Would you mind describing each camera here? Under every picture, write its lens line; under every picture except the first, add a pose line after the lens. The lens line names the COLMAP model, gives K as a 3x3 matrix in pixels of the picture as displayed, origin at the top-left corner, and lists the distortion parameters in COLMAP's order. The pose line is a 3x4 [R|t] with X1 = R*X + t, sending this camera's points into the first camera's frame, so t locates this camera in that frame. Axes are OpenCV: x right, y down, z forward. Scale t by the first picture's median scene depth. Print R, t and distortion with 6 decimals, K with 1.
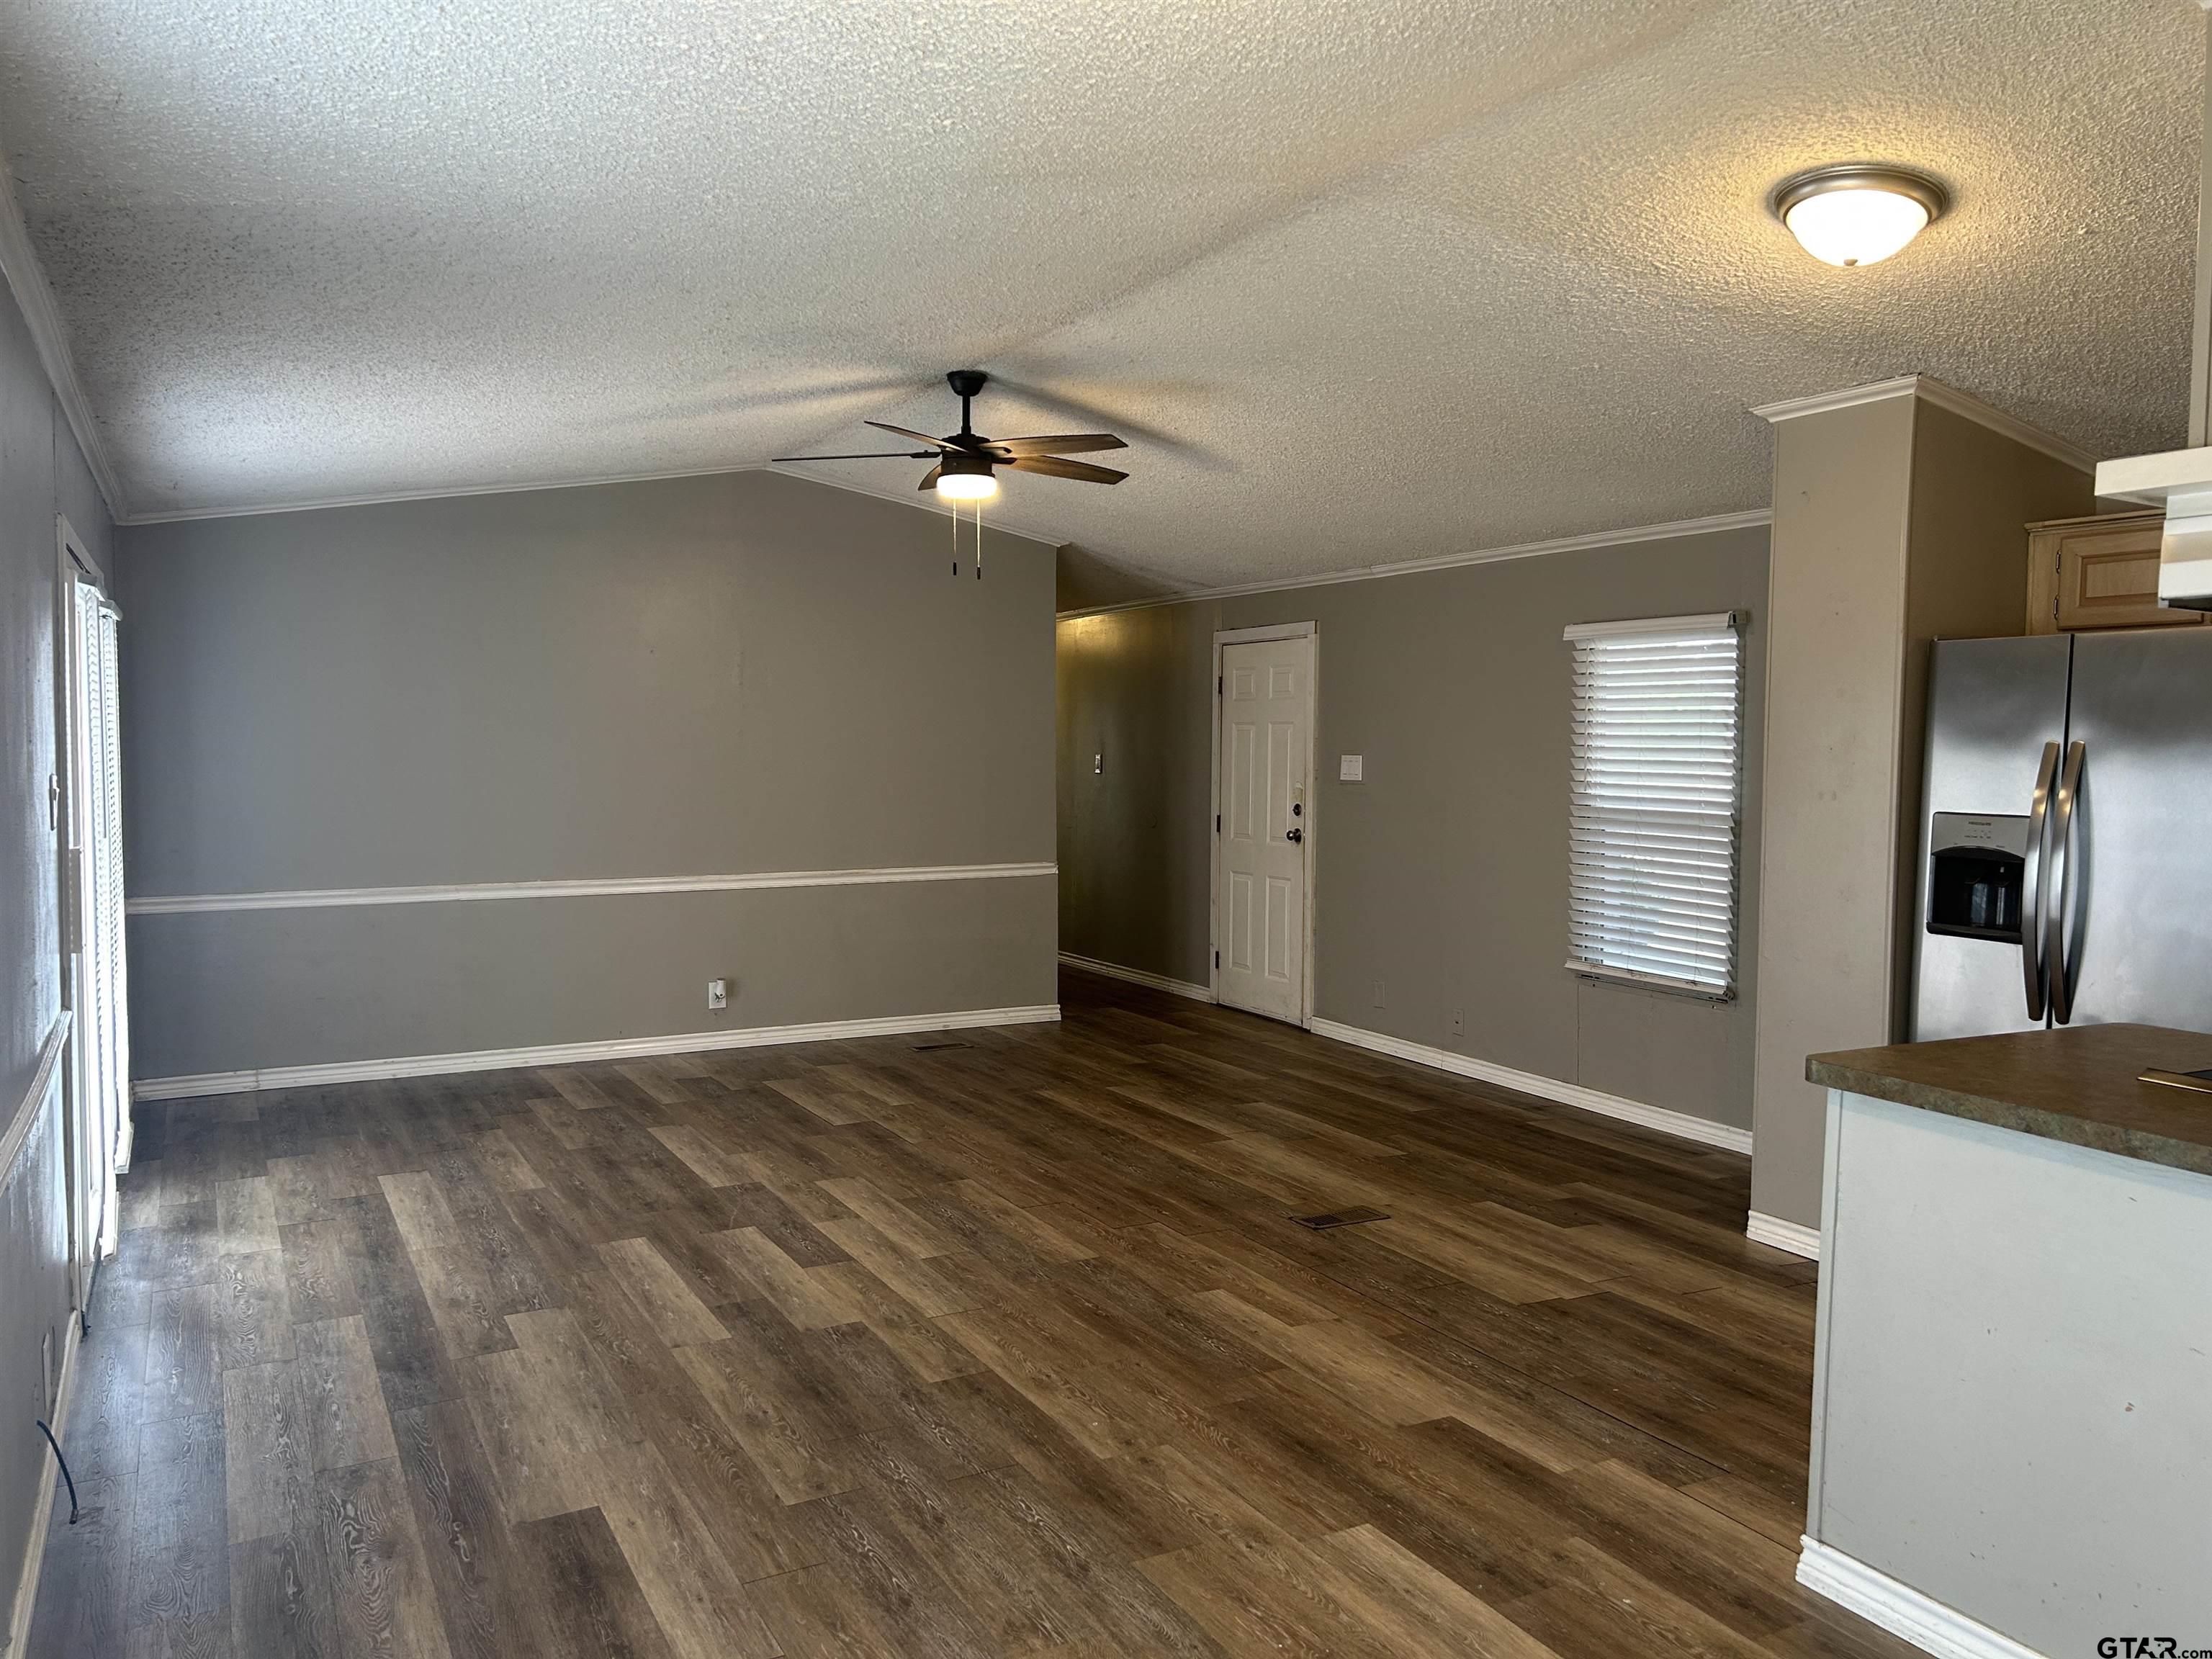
lens RADIAL K [[1657.2, 0, 1100.9], [0, 1657.2, 801.1], [0, 0, 1]] dist [0.070335, -0.076319]
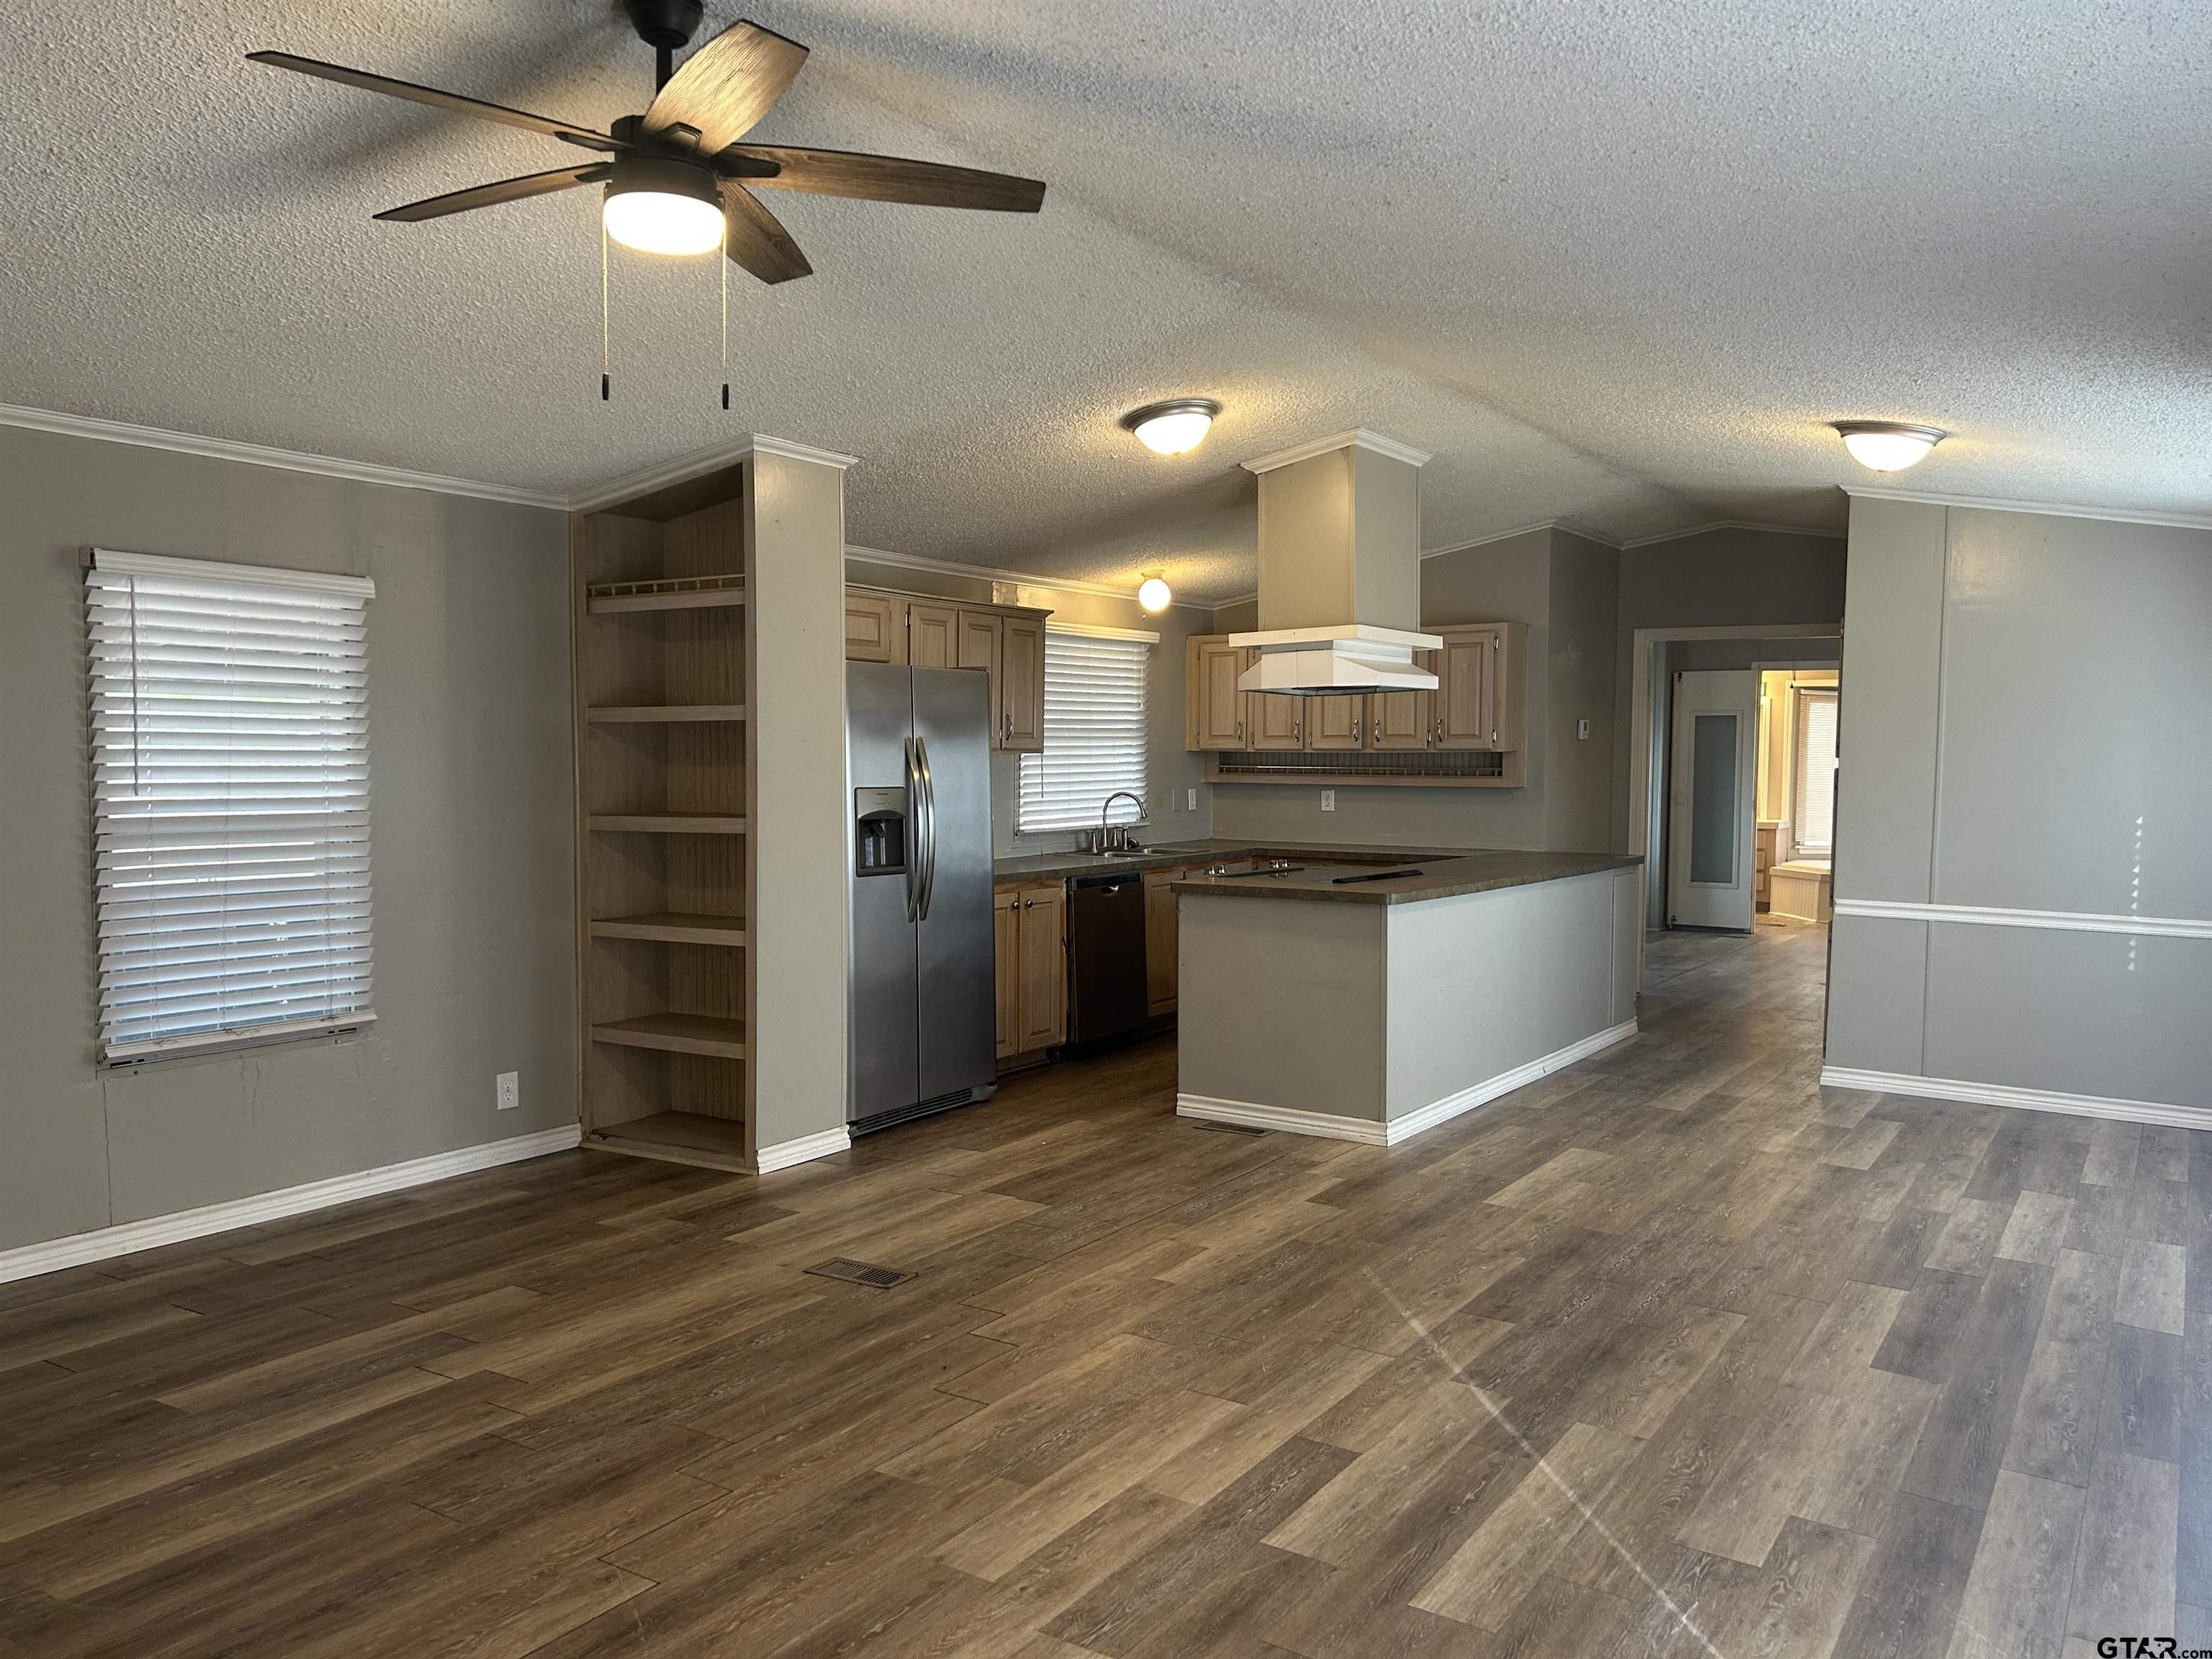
lens RADIAL K [[1657.2, 0, 1106.9], [0, 1657.2, 843.9], [0, 0, 1]] dist [0.070335, -0.076319]
pose [[-0.484191, -0.064006, 0.872618, -0.792637], [0.015074, 0.996562, 0.081461, -0.056768], [-0.874832, 0.052597, -0.481562, 1.510773]]
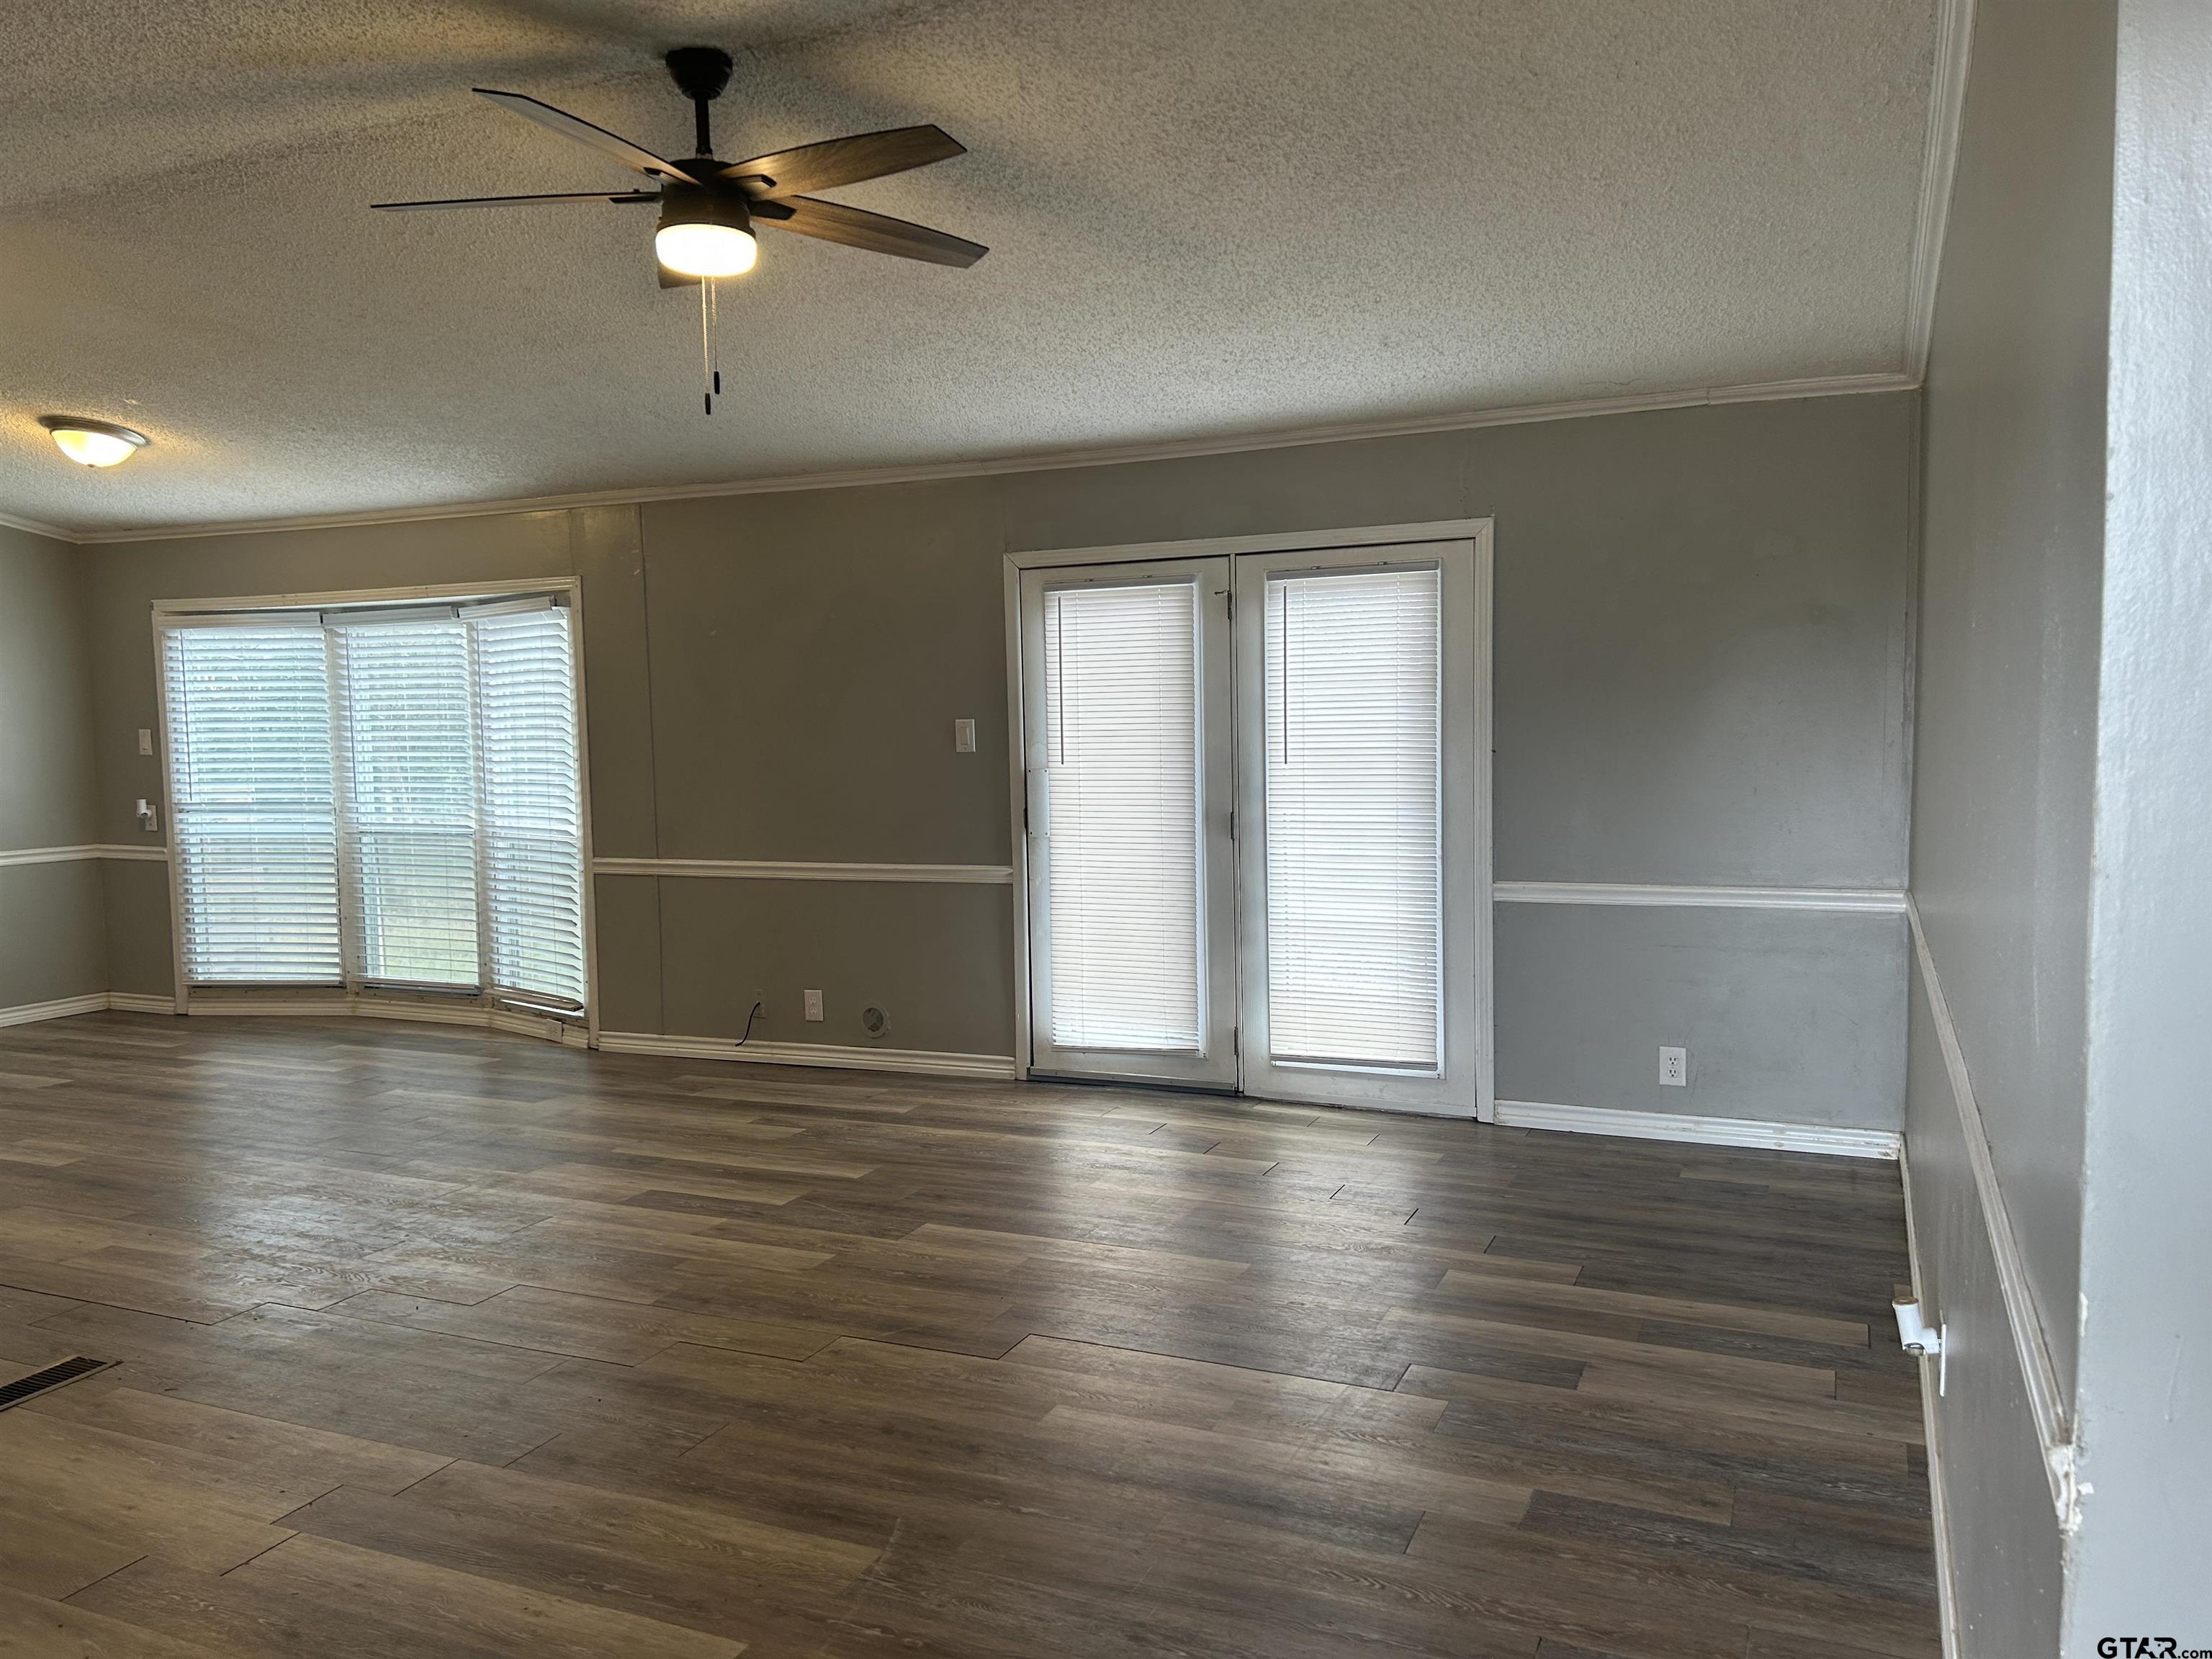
lens RADIAL K [[1657.2, 0, 1089.6], [0, 1657.2, 827.8], [0, 0, 1]] dist [0.070335, -0.076319]
pose [[-0.796163, 0.051663, -0.602873, 0.240595], [-0.007049, 0.995489, 0.094617, -0.055726], [0.605041, 0.079580, -0.792207, 2.087907]]
